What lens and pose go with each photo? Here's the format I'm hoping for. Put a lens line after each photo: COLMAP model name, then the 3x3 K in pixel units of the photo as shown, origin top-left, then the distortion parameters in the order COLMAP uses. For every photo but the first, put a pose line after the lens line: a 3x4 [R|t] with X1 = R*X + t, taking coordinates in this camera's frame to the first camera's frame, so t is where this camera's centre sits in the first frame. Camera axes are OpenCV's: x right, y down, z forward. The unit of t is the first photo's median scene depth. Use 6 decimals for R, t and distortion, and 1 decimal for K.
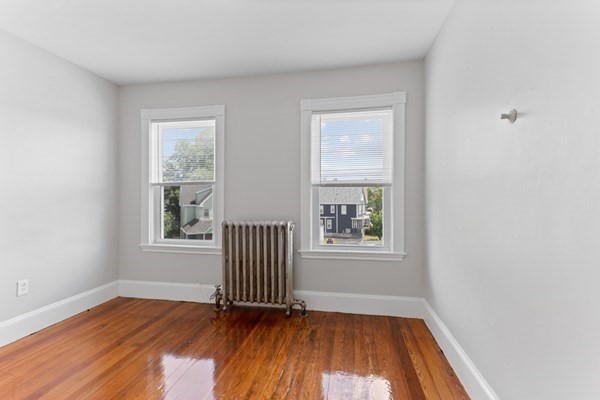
lens RADIAL K [[295.0, 0, 295.7], [0, 295.0, 201.4], [0, 0, 1]] dist [0.027021, 0.000907]
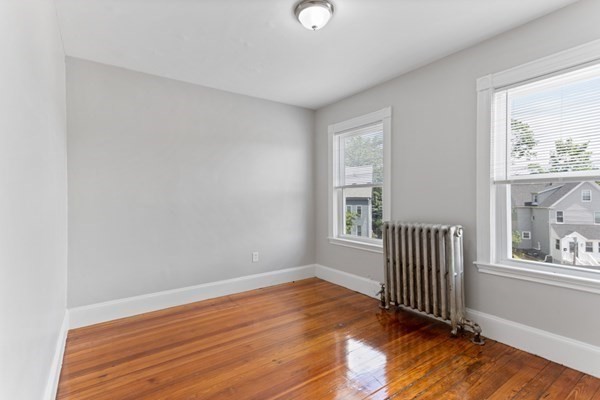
lens RADIAL K [[295.0, 0, 295.7], [0, 295.0, 201.4], [0, 0, 1]] dist [0.027021, 0.000907]
pose [[0.706807, 0.002662, -0.707402, 0.257562], [-0.001802, 0.999996, 0.001964, -0.004074], [0.707404, -0.000113, 0.706809, 0.058070]]
